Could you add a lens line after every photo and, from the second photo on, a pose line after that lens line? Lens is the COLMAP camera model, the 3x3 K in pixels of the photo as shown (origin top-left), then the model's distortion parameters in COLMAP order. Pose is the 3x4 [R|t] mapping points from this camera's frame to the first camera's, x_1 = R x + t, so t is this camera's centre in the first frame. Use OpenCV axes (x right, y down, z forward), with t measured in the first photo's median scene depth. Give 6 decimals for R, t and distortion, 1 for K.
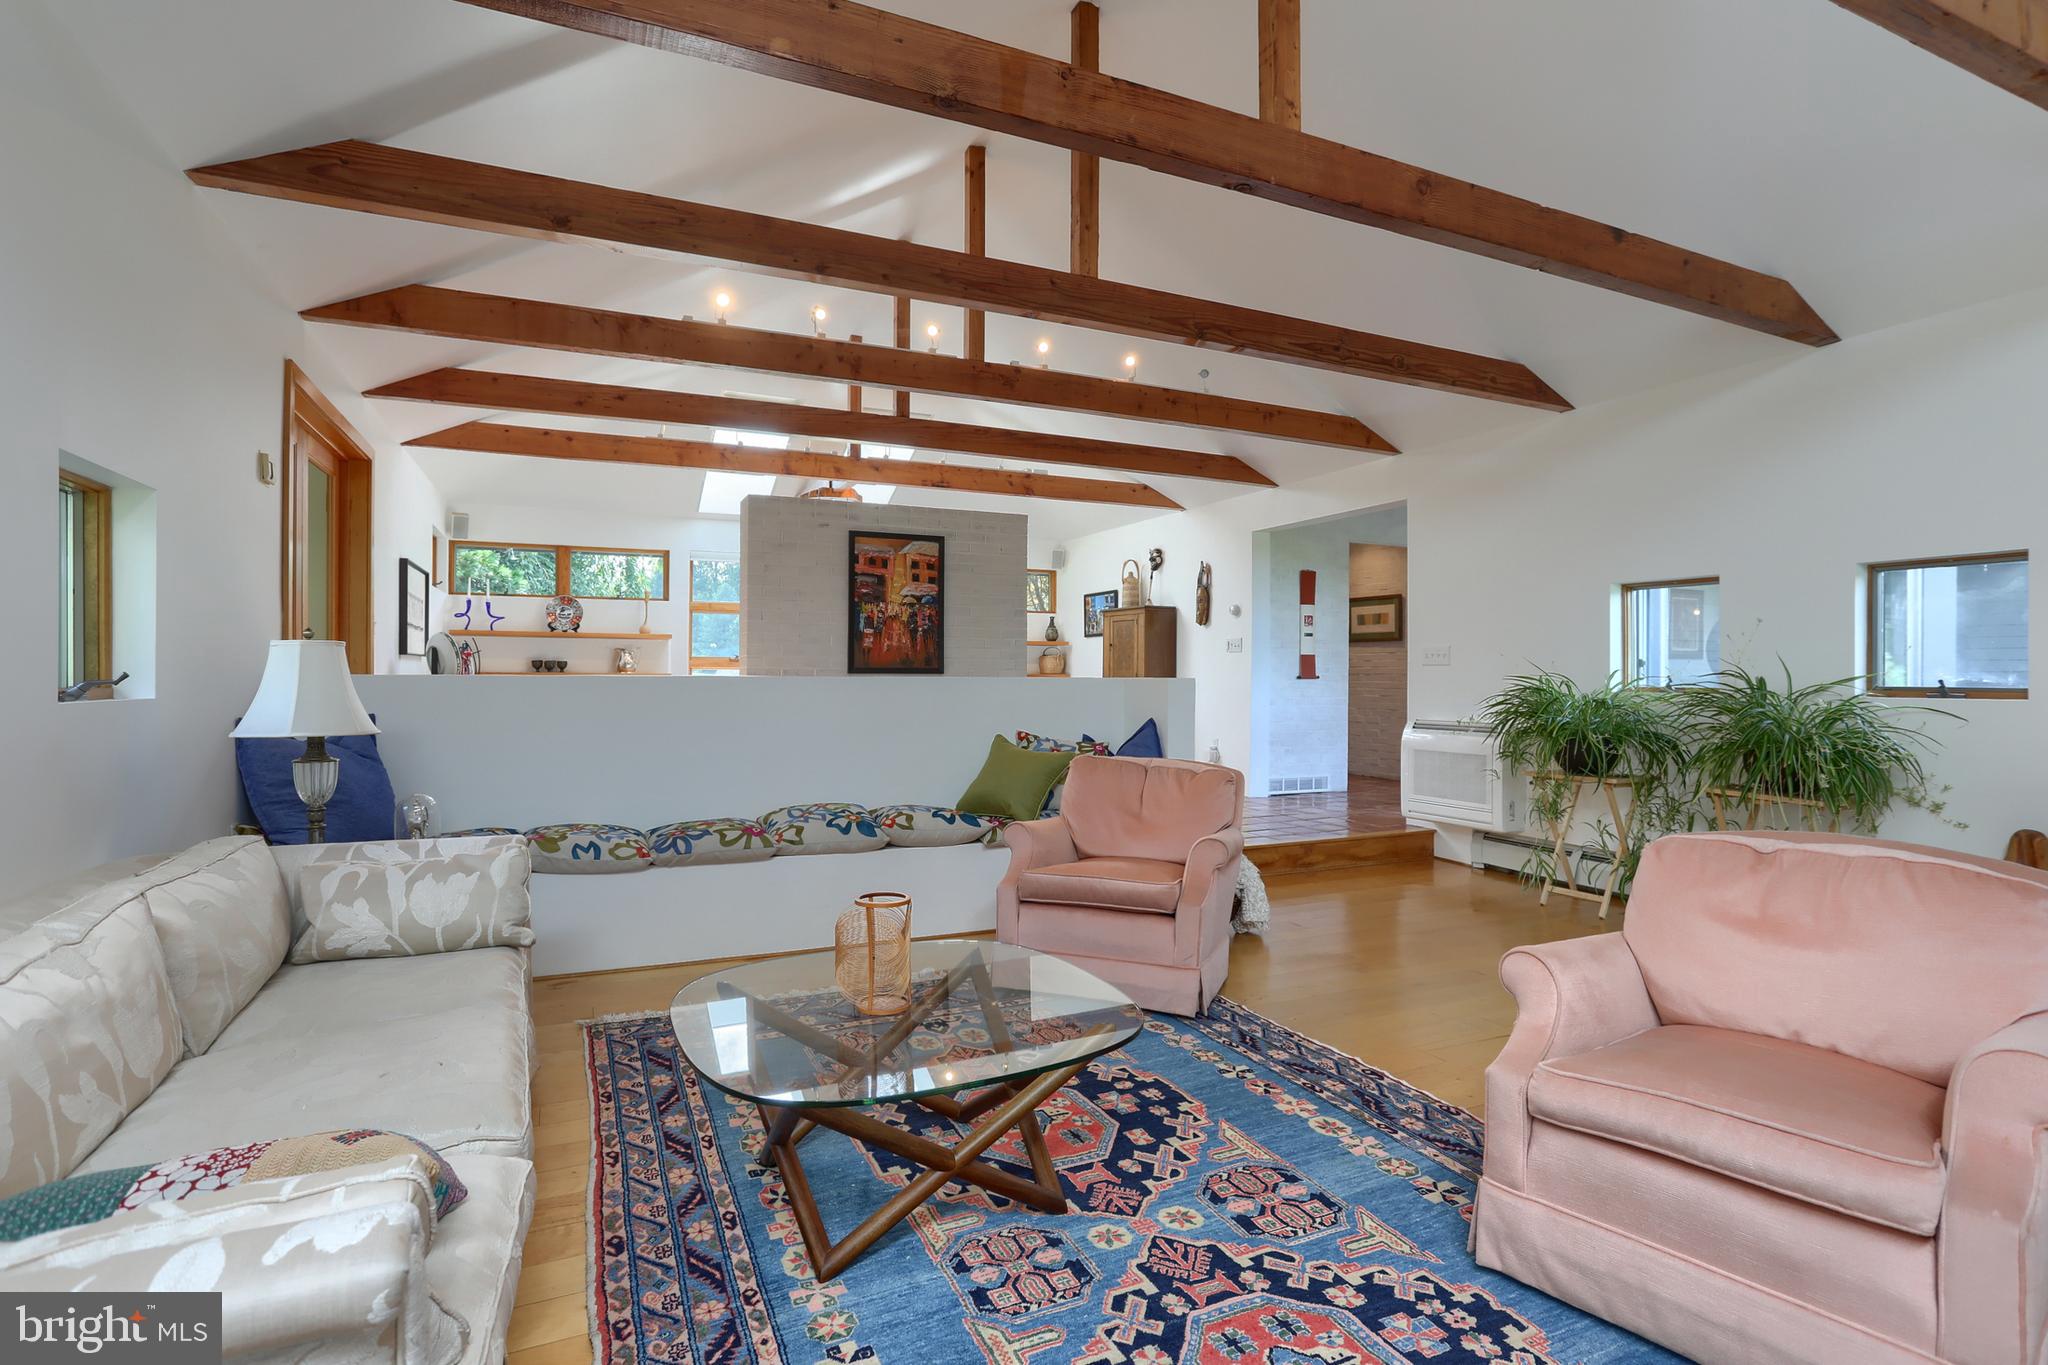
lens RADIAL K [[1020.7, 0, 1017.7], [0, 1020.7, 685.5], [0, 0, 1]] dist [-0.057524, 0.034569]
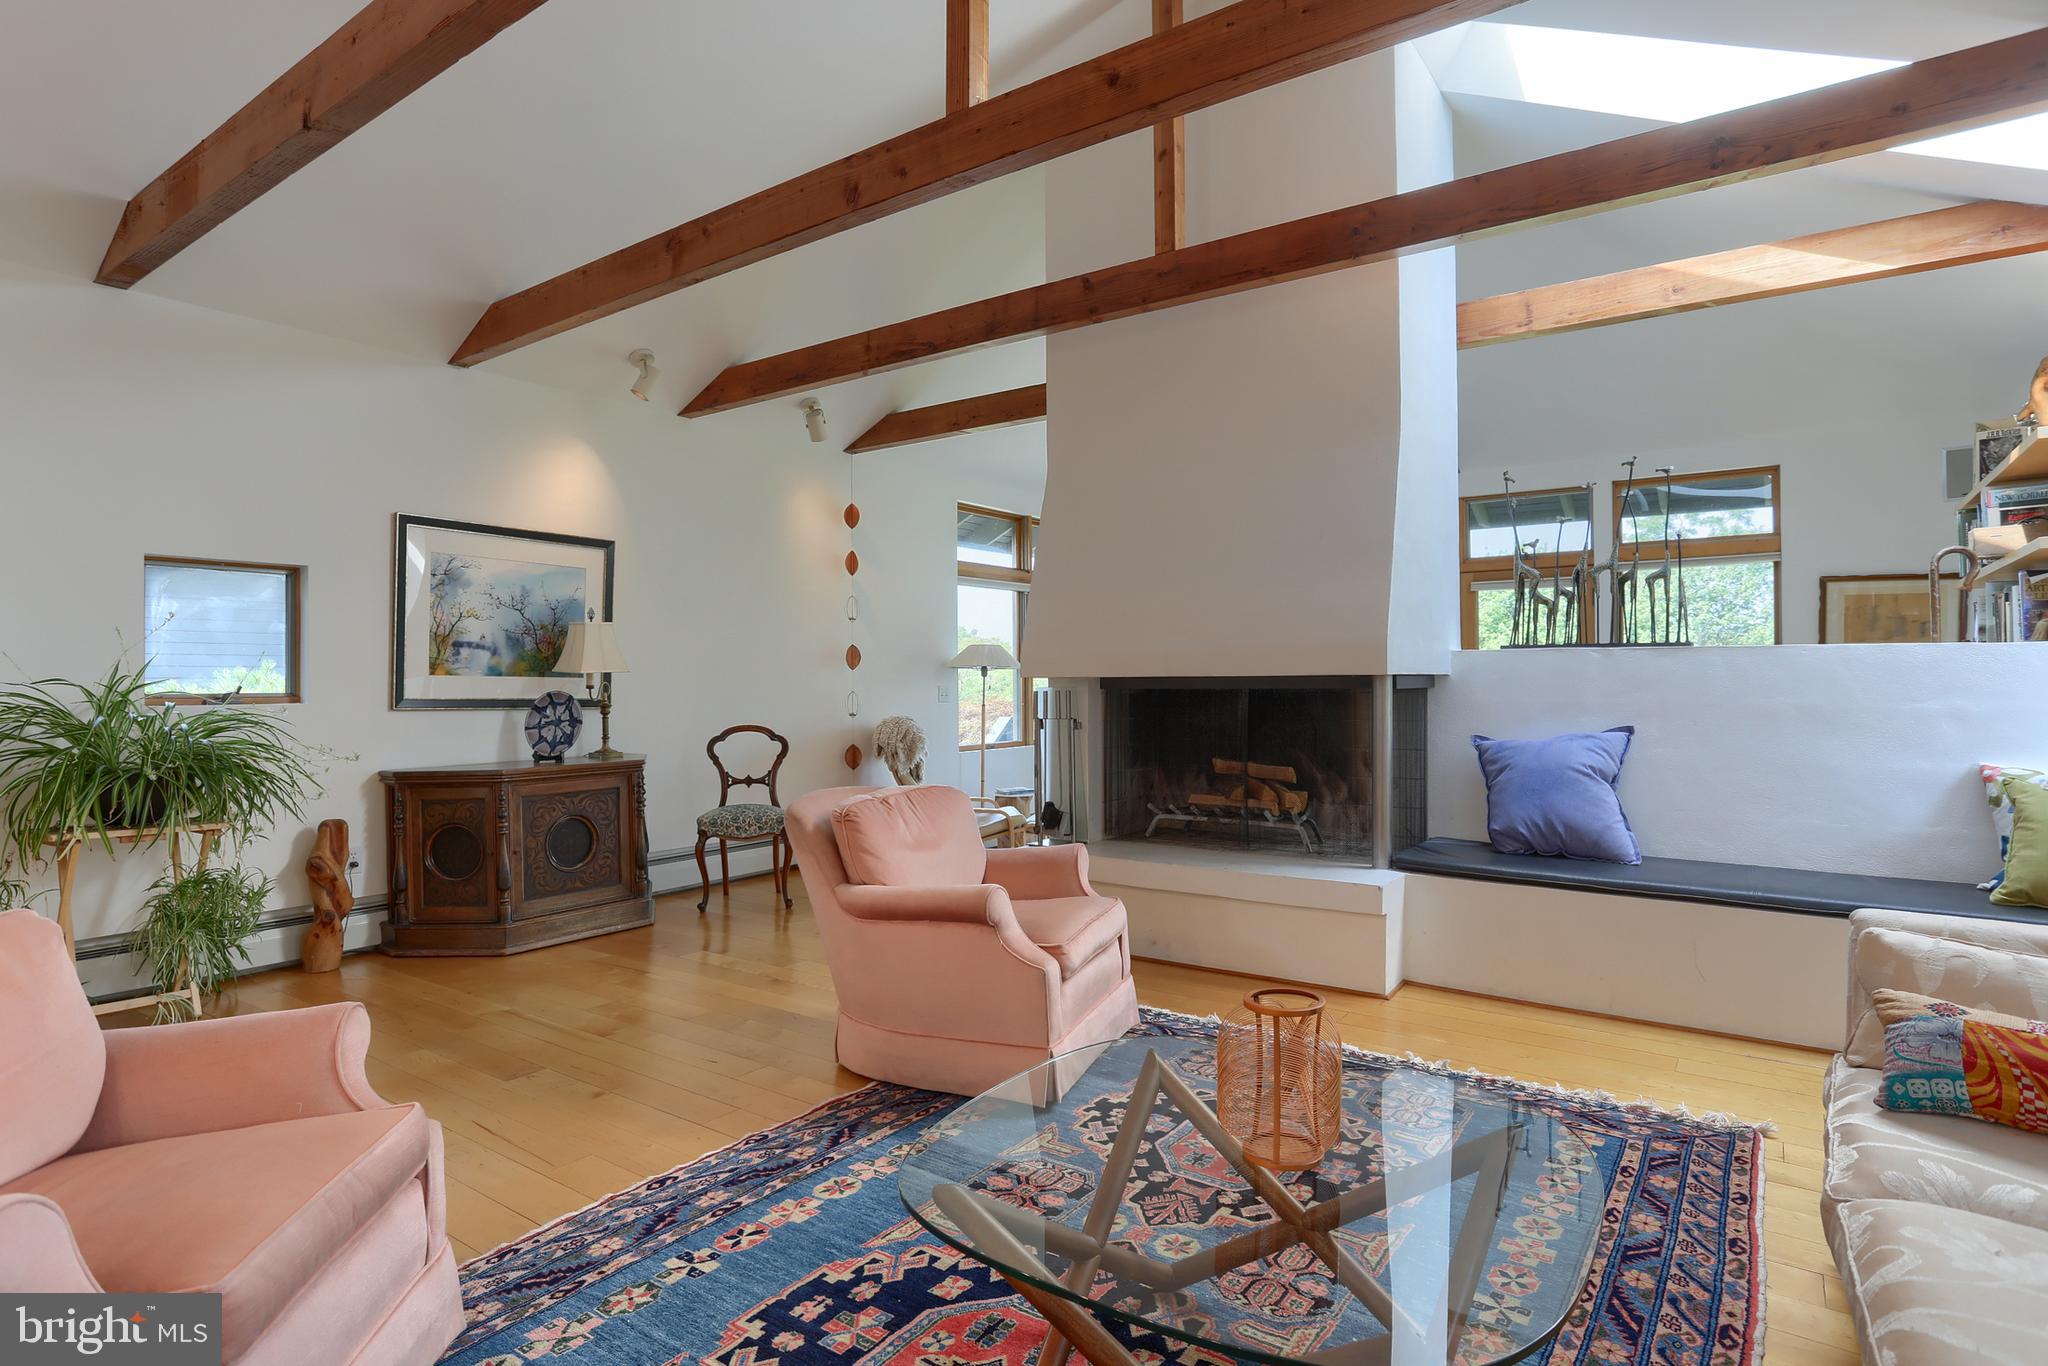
lens RADIAL K [[1075.4, 0, 1024.0], [0, 1075.4, 683.0], [0, 0, 1]] dist [-0.041143, 0.000523]
pose [[-0.534103, 0.017854, 0.845231, -0.550009], [0.016812, 0.999804, -0.010495, 0.007598], [-0.845252, 0.008605, -0.534298, 1.297189]]
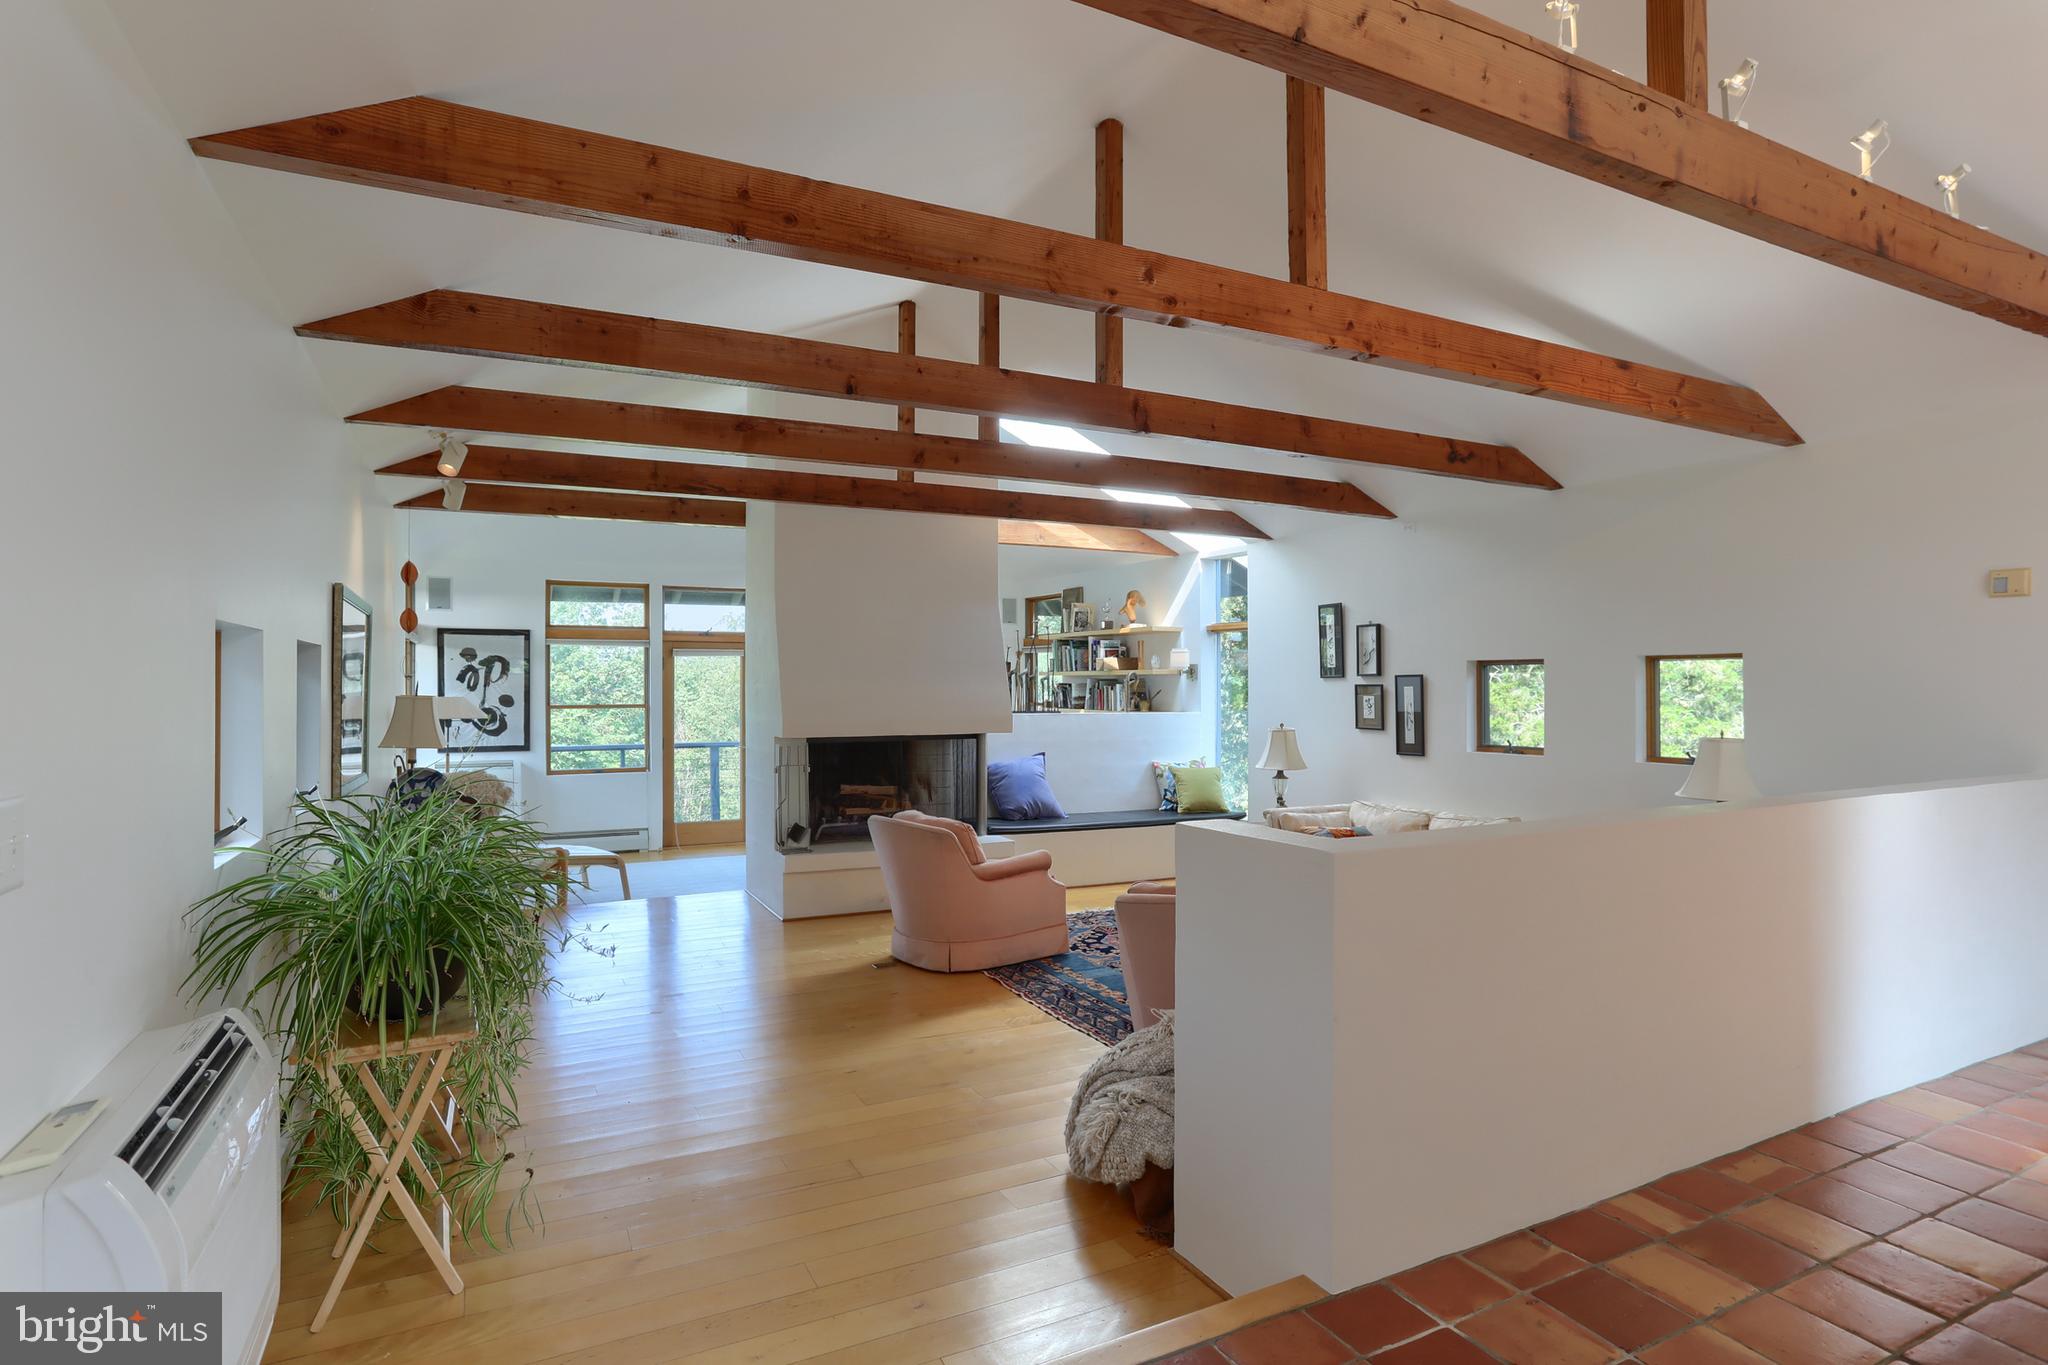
lens RADIAL K [[1075.4, 0, 1024.0], [0, 1075.4, 682.5], [0, 0, 1]] dist [-0.041143, 0.000523]
pose [[-0.995524, 0.038274, -0.086416, 0.564832], [0.040155, 0.998991, -0.020134, -0.074944], [0.085558, -0.023514, -0.996056, 2.809931]]
